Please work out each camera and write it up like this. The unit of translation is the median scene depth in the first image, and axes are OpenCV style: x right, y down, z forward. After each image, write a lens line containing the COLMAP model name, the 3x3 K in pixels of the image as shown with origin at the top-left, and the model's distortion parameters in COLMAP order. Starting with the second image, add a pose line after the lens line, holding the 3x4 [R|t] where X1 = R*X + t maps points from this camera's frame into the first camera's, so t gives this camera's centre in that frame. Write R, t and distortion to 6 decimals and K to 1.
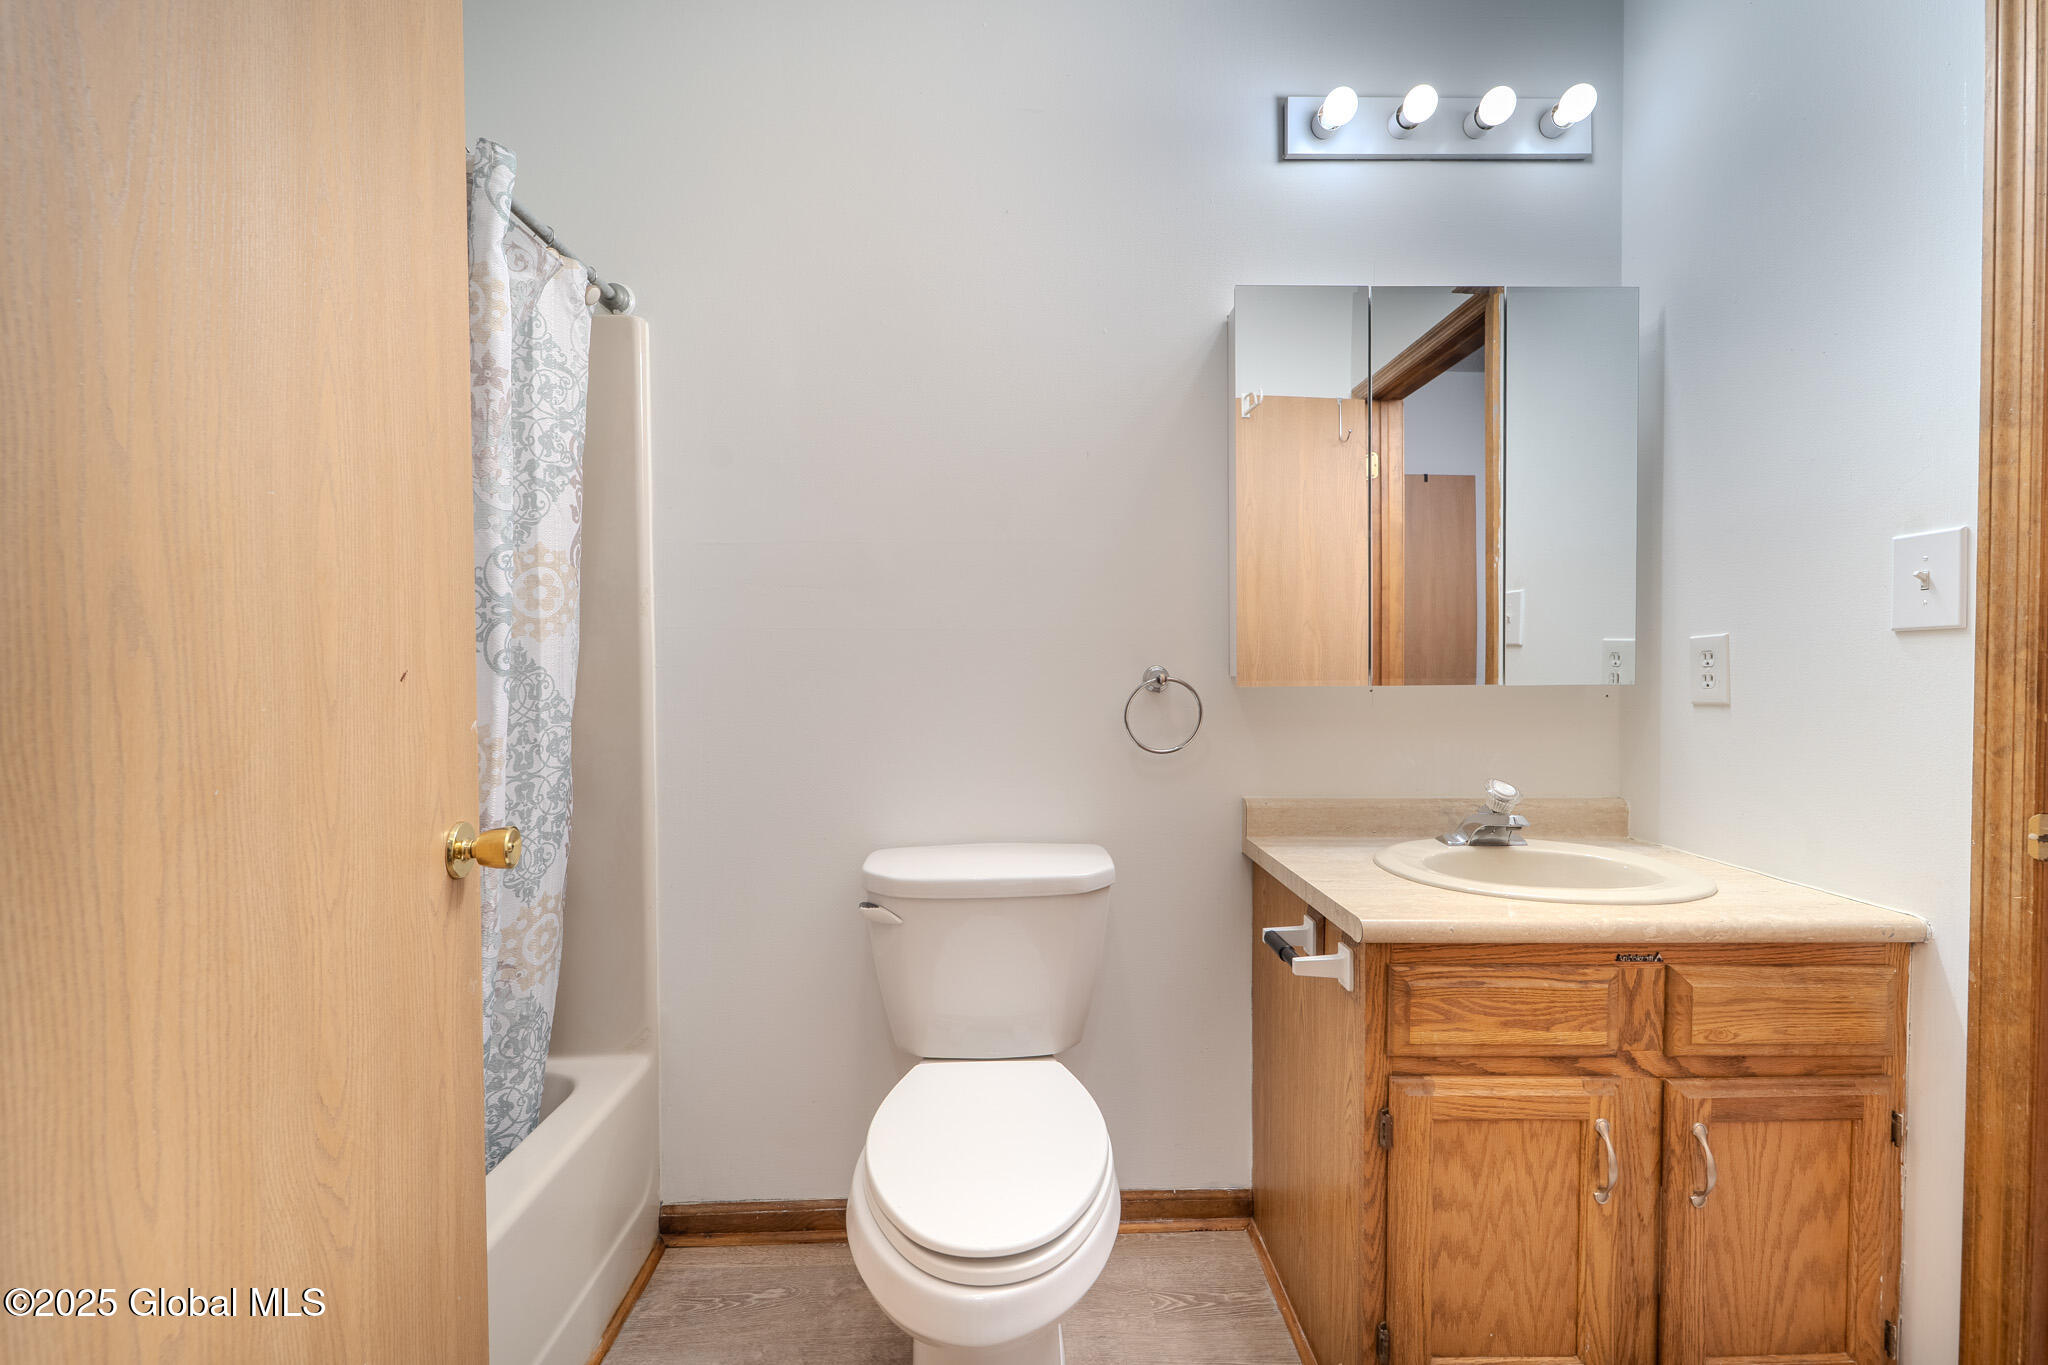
lens RADIAL K [[832.1, 0, 1030.5], [0, 832.1, 683.4], [0, 0, 1]] dist [0.003291, -0.001640]
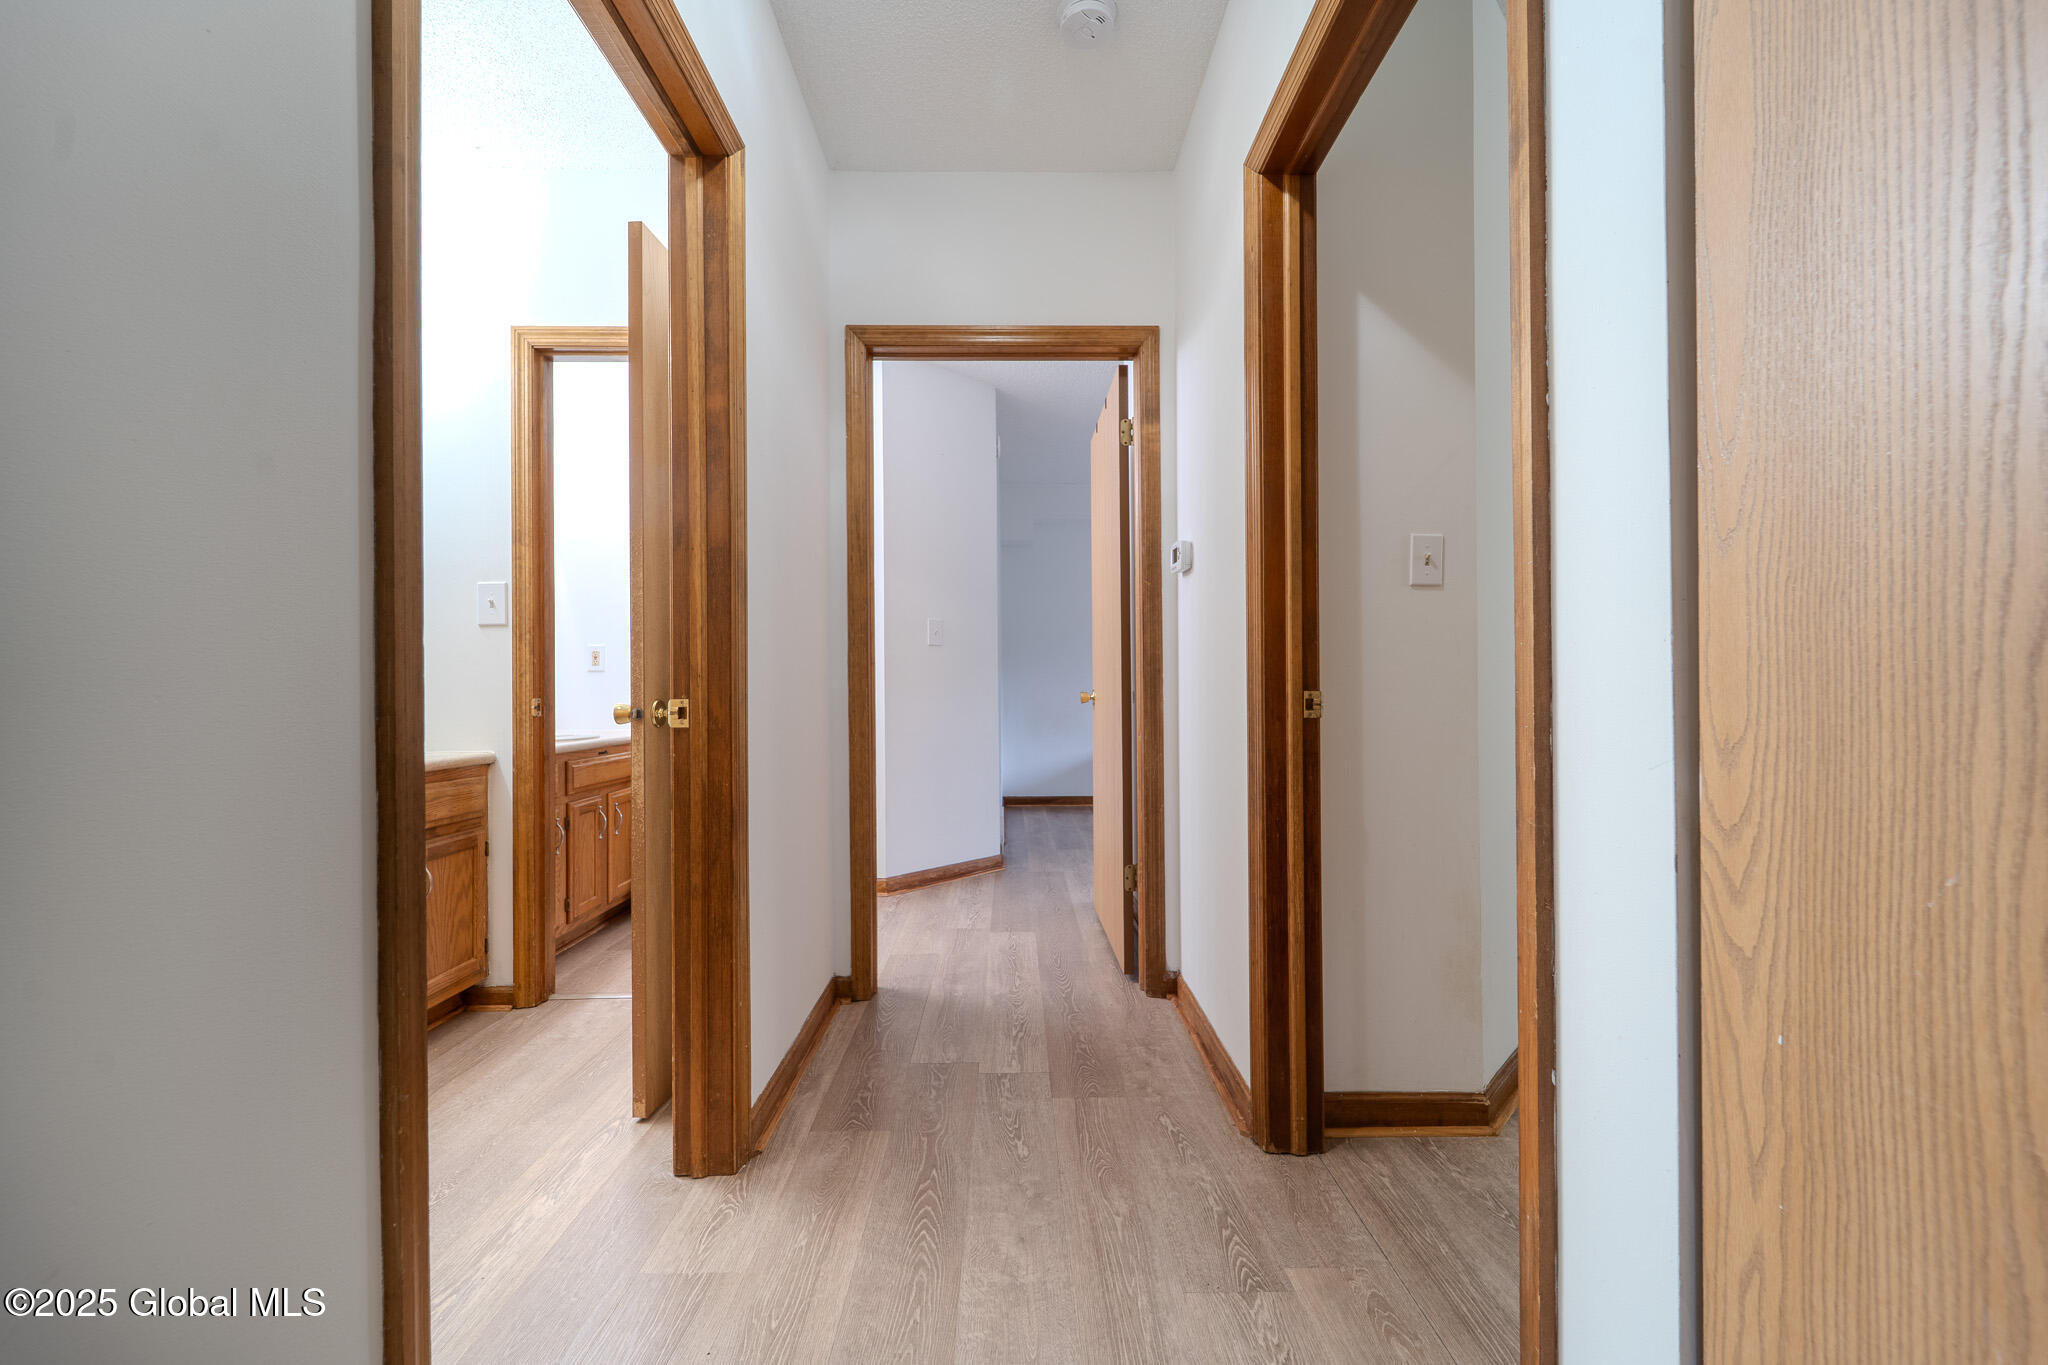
lens RADIAL K [[832.1, 0, 1026.9], [0, 832.1, 686.0], [0, 0, 1]] dist [0.003291, -0.001640]
pose [[0.012259, 0.008292, 0.999890, -1.067323], [0.028139, 0.999567, -0.008634, 0.146950], [-0.999529, 0.028242, 0.012020, -0.437895]]
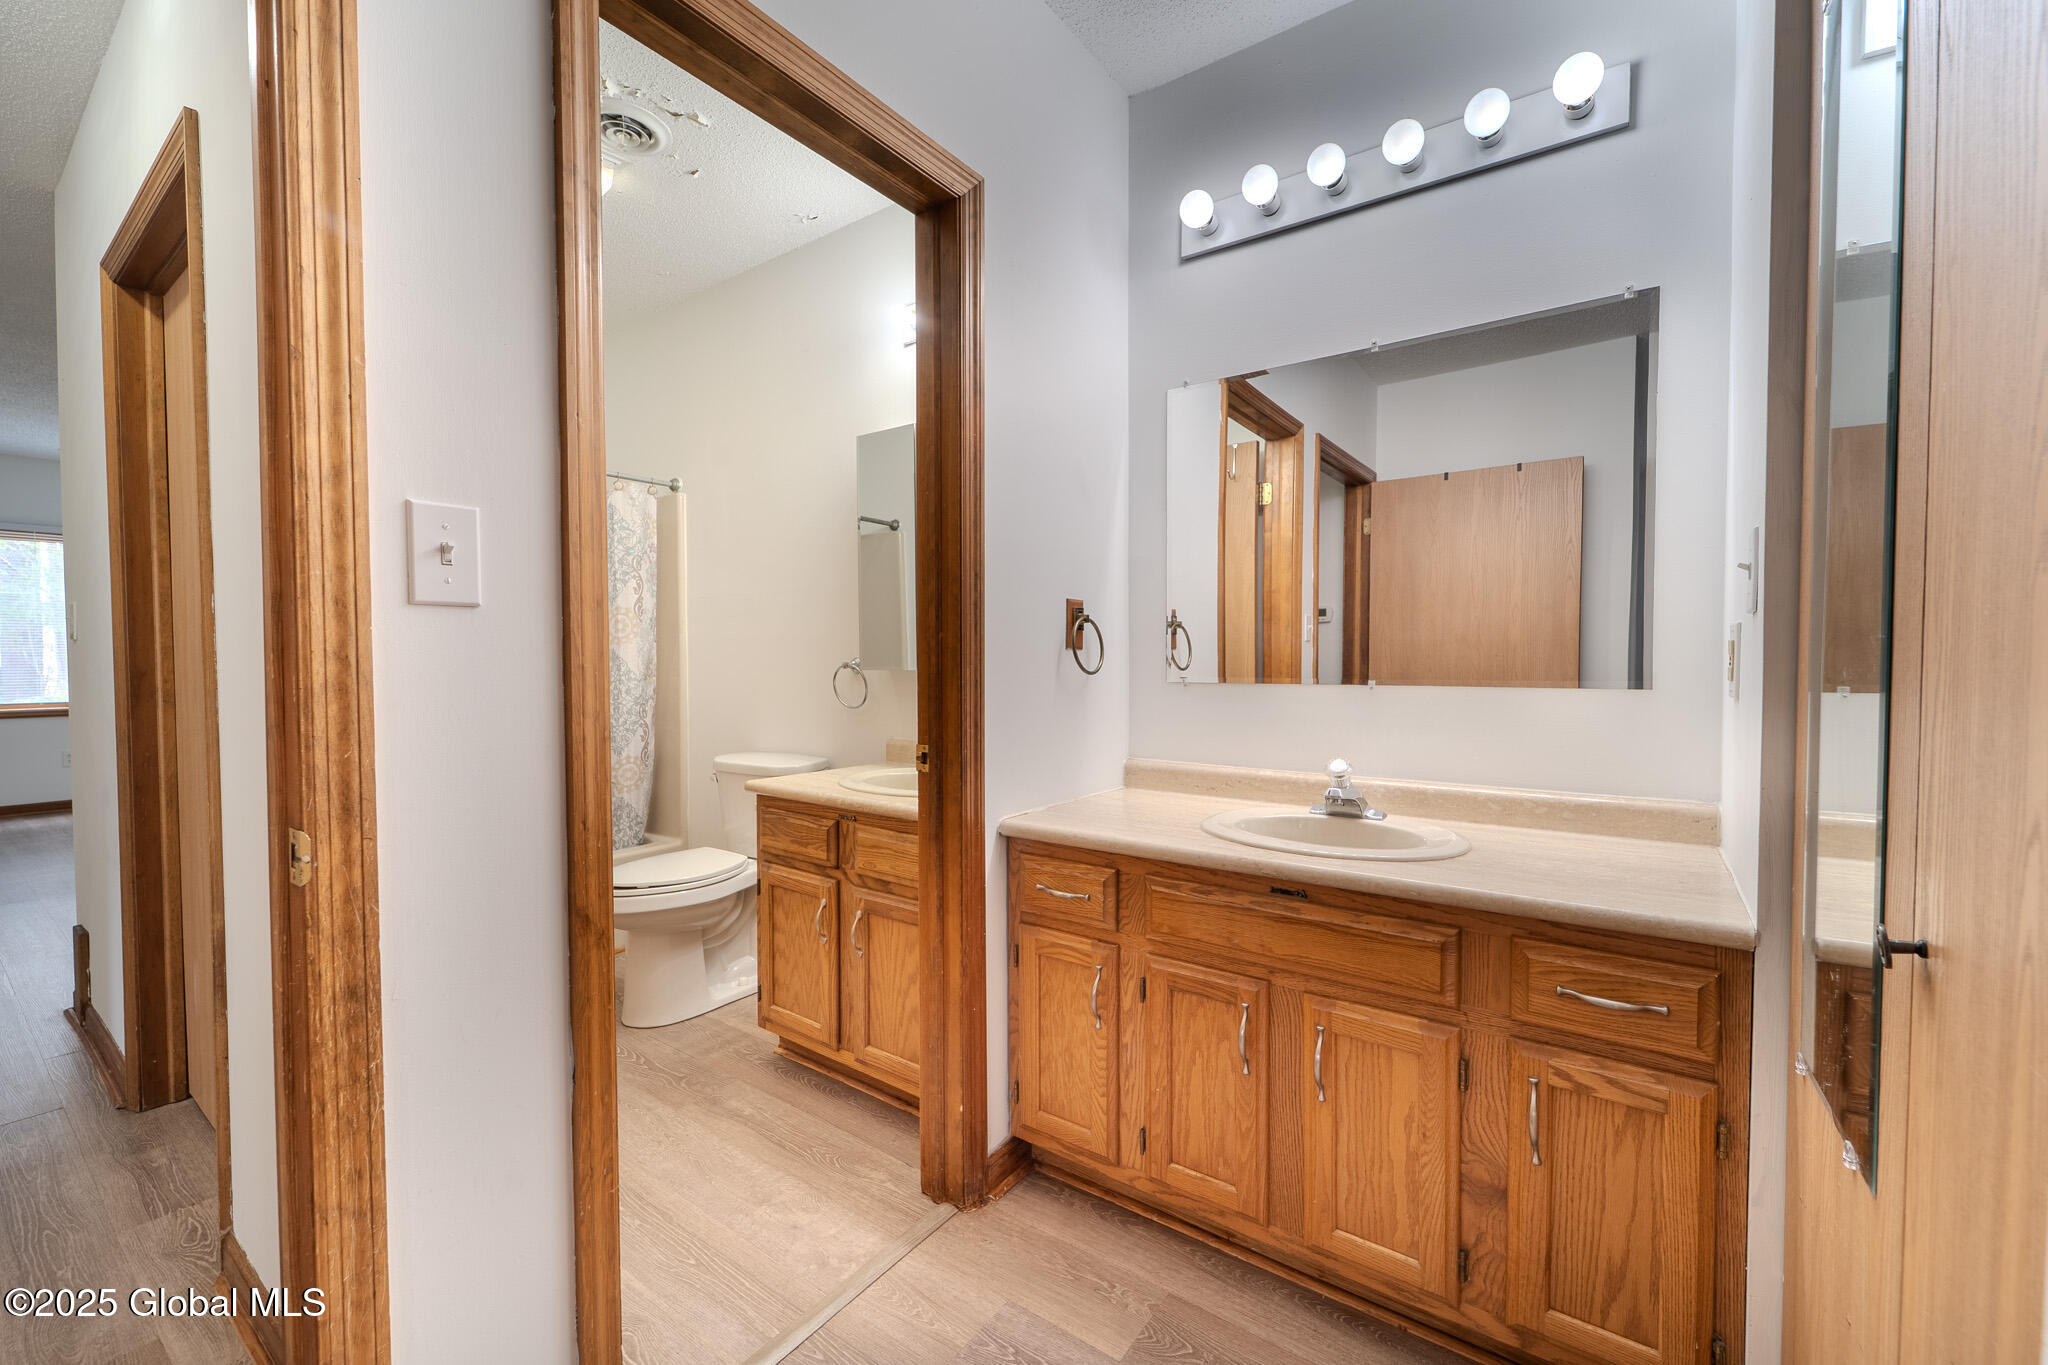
lens RADIAL K [[832.1, 0, 1022.0], [0, 832.1, 684.1], [0, 0, 1]] dist [0.003291, -0.001640]
pose [[0.792471, 0.022839, -0.609482, 2.179743], [-0.018641, 0.999739, 0.013224, 0.004509], [0.609625, 0.000882, 0.792690, -0.220384]]
